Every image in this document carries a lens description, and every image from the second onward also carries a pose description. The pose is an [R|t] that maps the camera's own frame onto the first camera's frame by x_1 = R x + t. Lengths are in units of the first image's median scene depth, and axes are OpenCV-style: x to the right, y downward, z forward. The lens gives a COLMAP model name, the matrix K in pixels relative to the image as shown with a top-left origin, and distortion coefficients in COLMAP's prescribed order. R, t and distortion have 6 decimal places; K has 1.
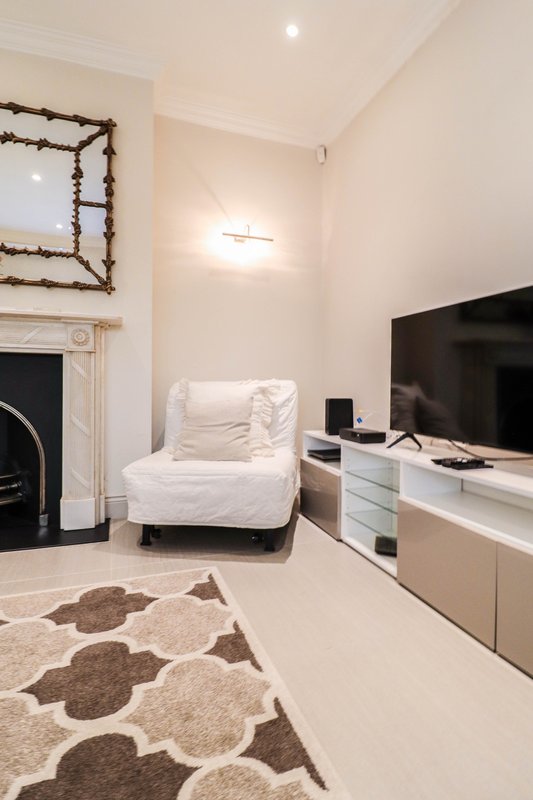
lens RADIAL K [[415.2, 0, 252.0], [0, 415.2, 385.8], [0, 0, 1]] dist [-0.007056, -0.004782]
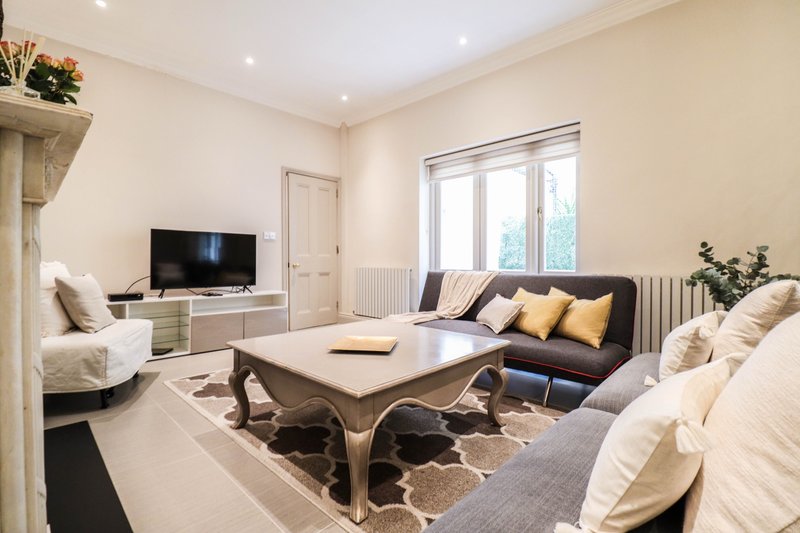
lens RADIAL K [[368.0, 0, 400.7], [0, 368.0, 259.7], [0, 0, 1]] dist [-0.003355, -0.010421]
pose [[-0.440870, -0.010448, 0.897510, -1.388289], [0.000417, 0.999930, 0.011845, -0.046414], [-0.897571, 0.005597, -0.440835, 0.626889]]
